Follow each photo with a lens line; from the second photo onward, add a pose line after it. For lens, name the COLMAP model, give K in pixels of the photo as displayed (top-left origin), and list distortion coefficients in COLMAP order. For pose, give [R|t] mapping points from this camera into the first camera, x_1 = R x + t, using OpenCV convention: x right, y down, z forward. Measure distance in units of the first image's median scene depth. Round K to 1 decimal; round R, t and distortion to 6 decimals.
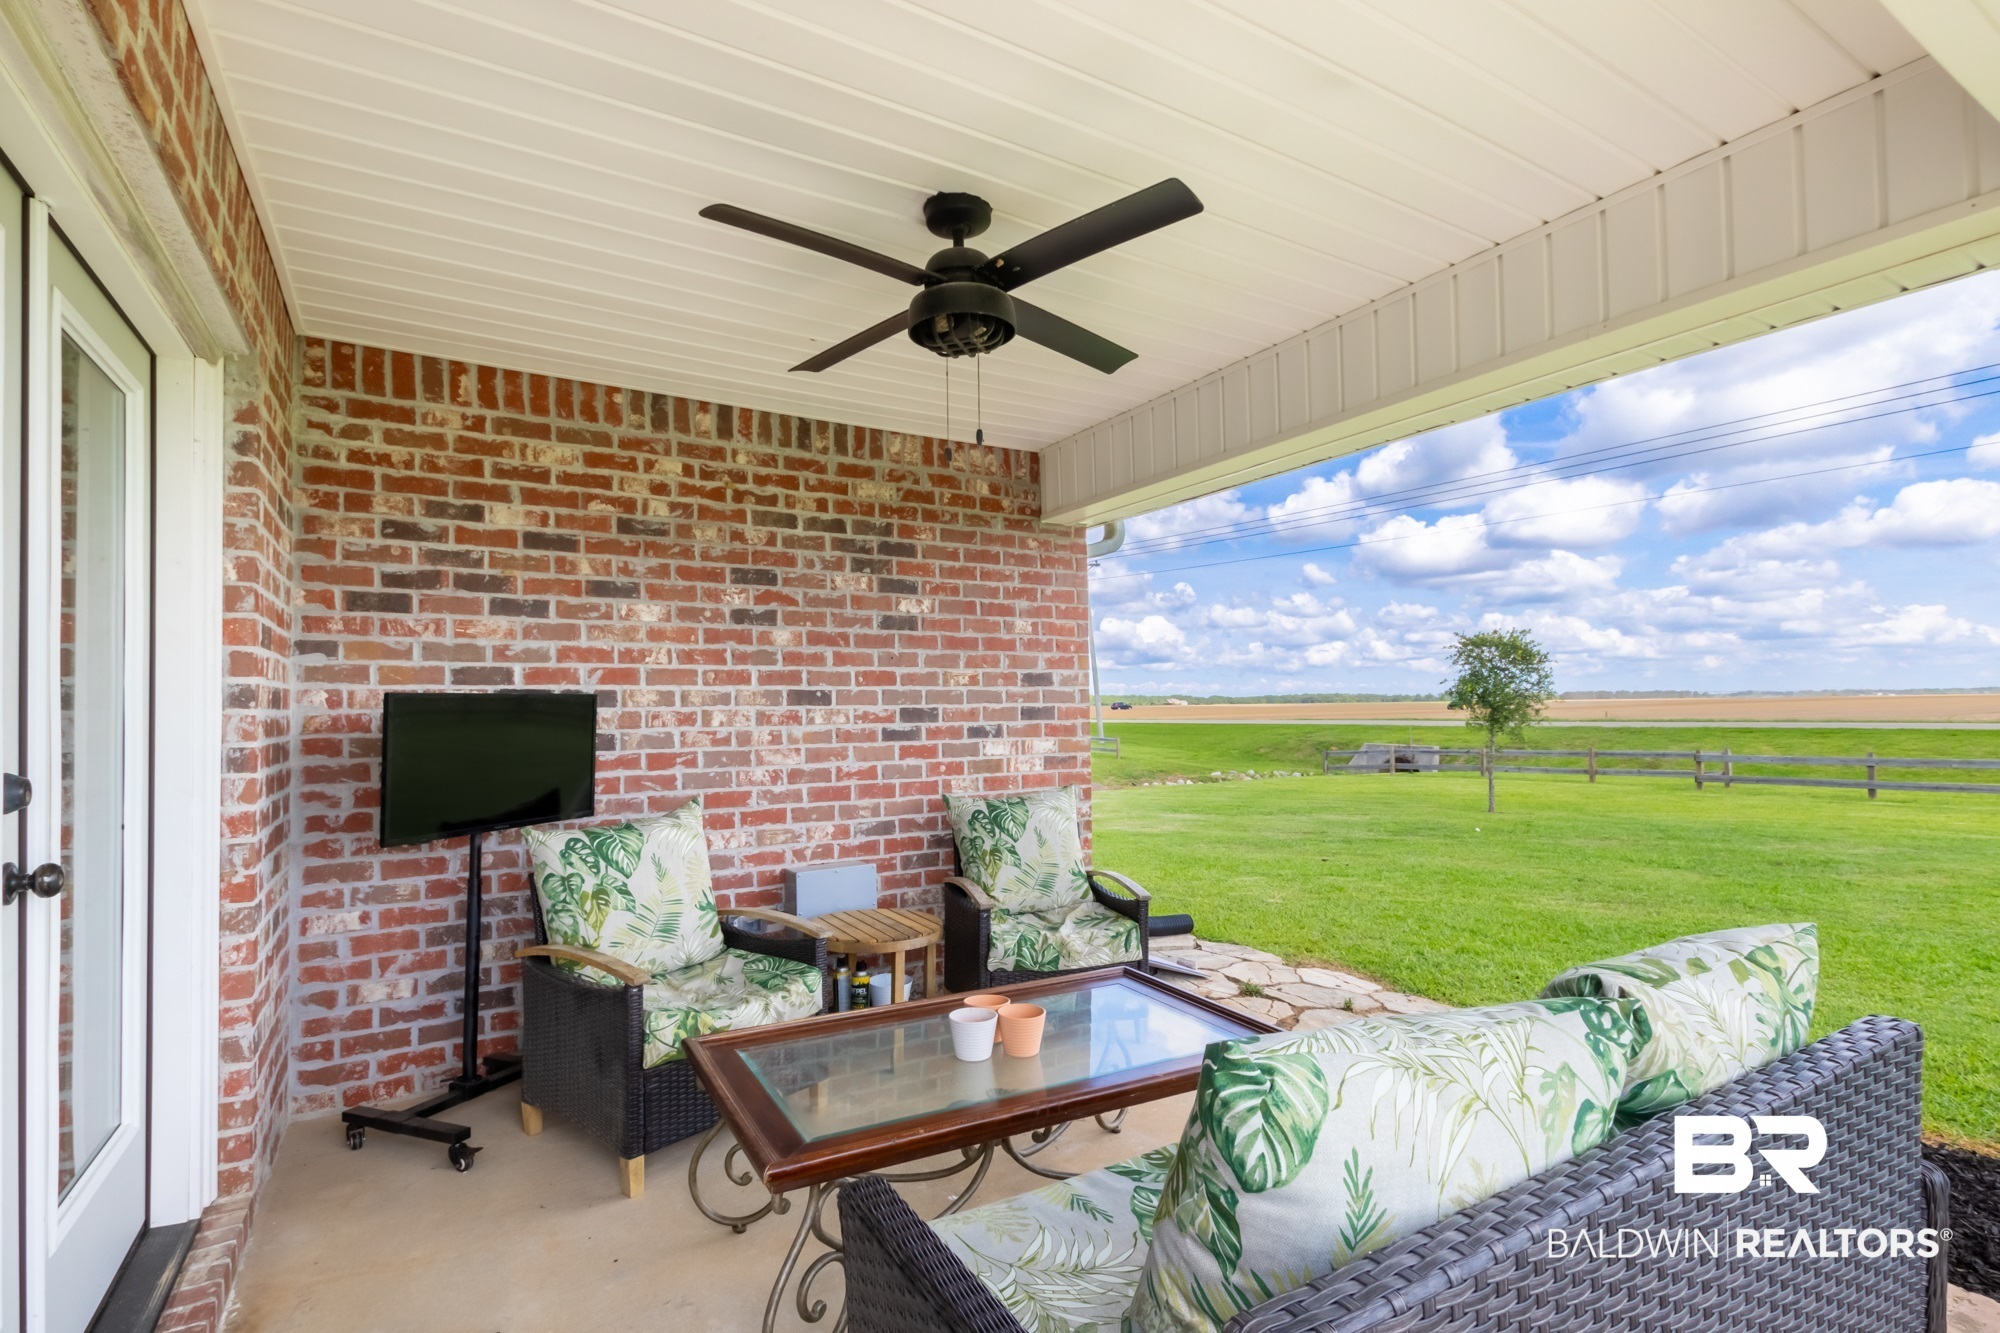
lens RADIAL K [[962.7, 0, 1007.5], [0, 962.7, 671.0], [0, 0, 1]] dist [0.005715, -0.000966]
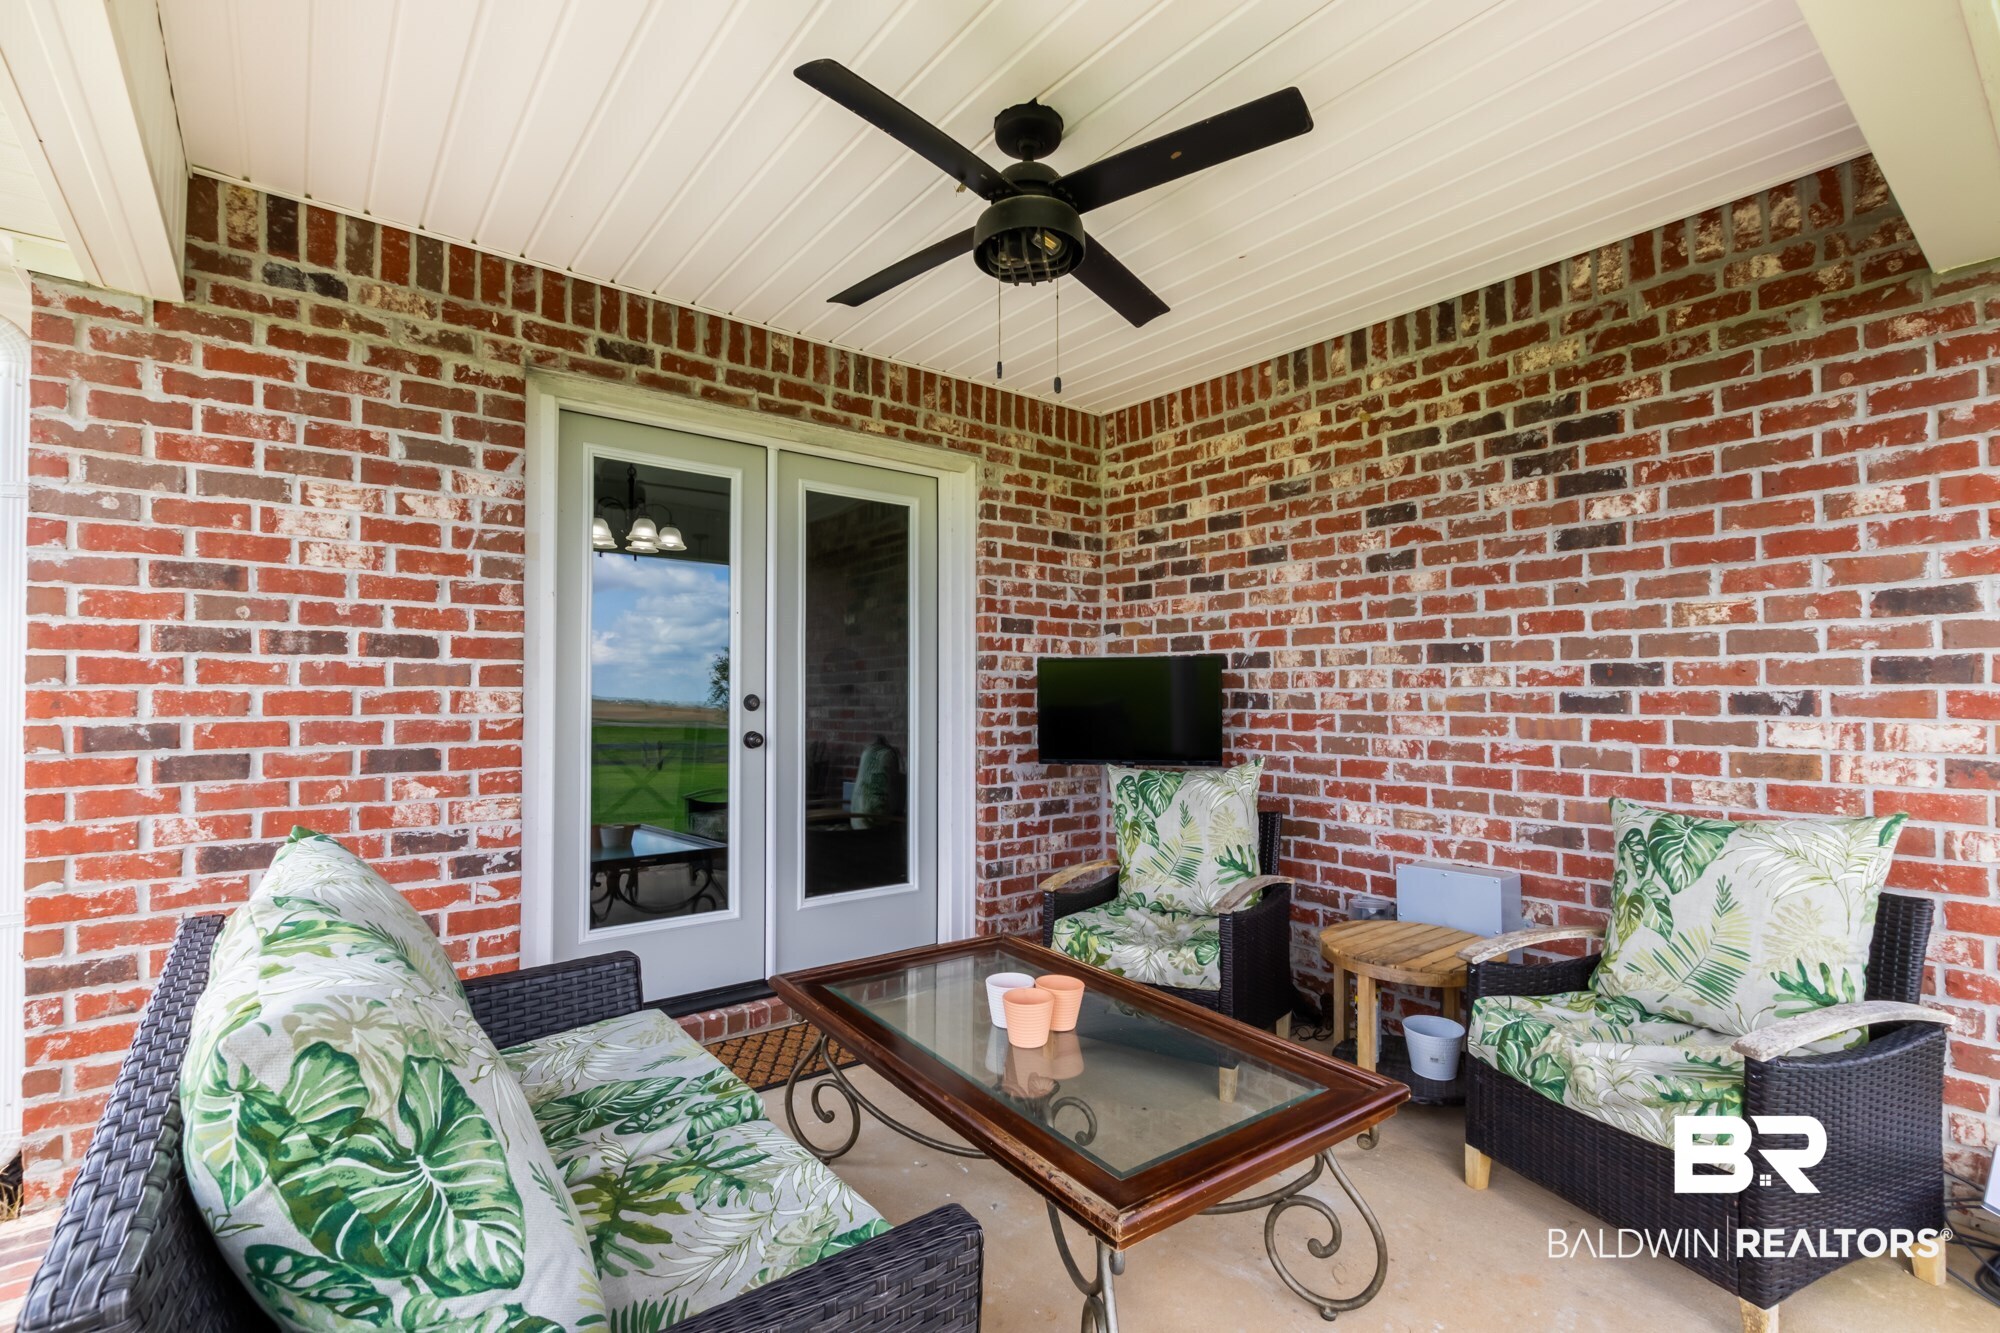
lens RADIAL K [[962.7, 0, 1005.6], [0, 962.7, 684.0], [0, 0, 1]] dist [0.005715, -0.000966]
pose [[0.083511, -0.007212, -0.996481, 0.557907], [0.025566, 0.999660, -0.005092, 0.048392], [0.996179, -0.025051, 0.083667, 0.573982]]
